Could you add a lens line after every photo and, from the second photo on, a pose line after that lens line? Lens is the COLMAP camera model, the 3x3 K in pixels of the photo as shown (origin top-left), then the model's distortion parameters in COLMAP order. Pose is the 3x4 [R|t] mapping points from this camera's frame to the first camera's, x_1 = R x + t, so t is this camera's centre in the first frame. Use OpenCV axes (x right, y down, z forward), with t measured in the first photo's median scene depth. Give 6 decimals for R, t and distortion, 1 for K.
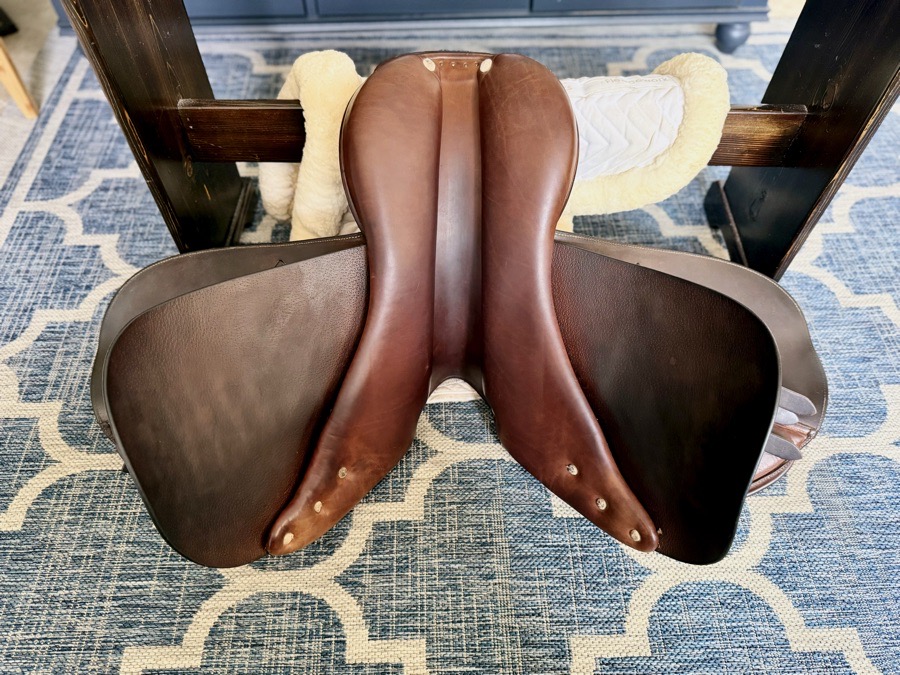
lens RADIAL K [[632.3, 0, 452.2], [0, 632.3, 340.3], [0, 0, 1]] dist [0.004102, -0.020208]
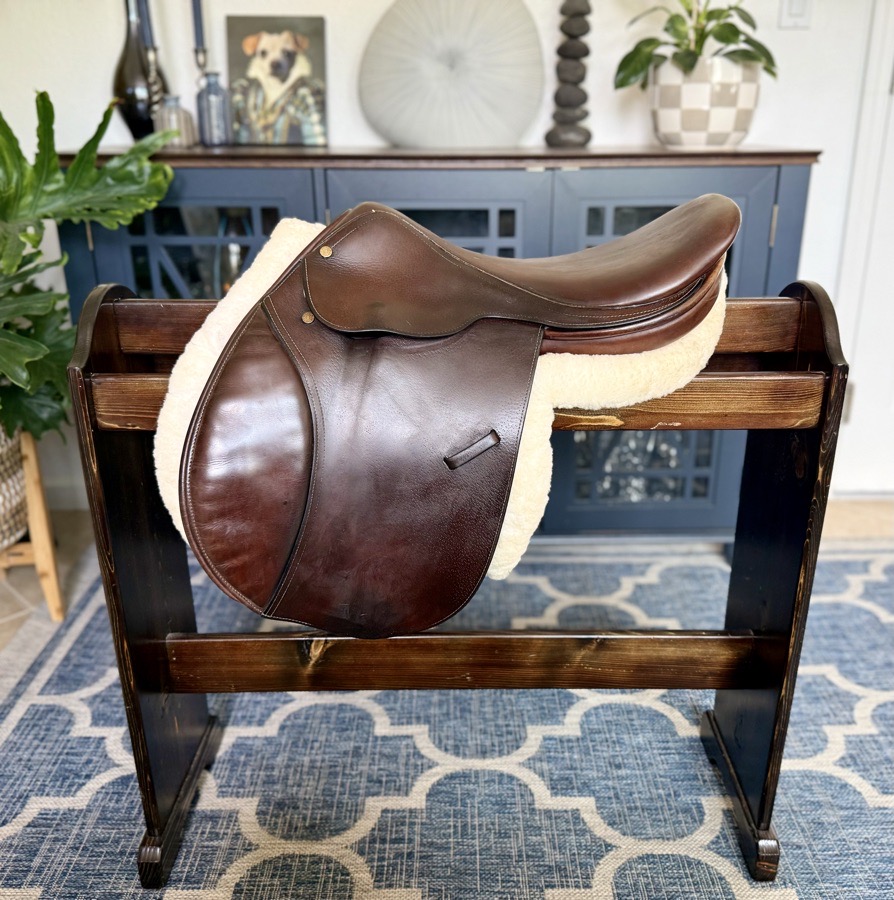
lens RADIAL K [[842.7, 0, 463.3], [0, 842.7, 447.4], [0, 0, 1]] dist [-0.020020, 0.006784]
pose [[0.999412, 0.001488, -0.034265, 0.048067], [-0.020427, 0.828354, -0.559833, 0.203303], [0.027551, 0.560204, 0.827897, -0.335712]]
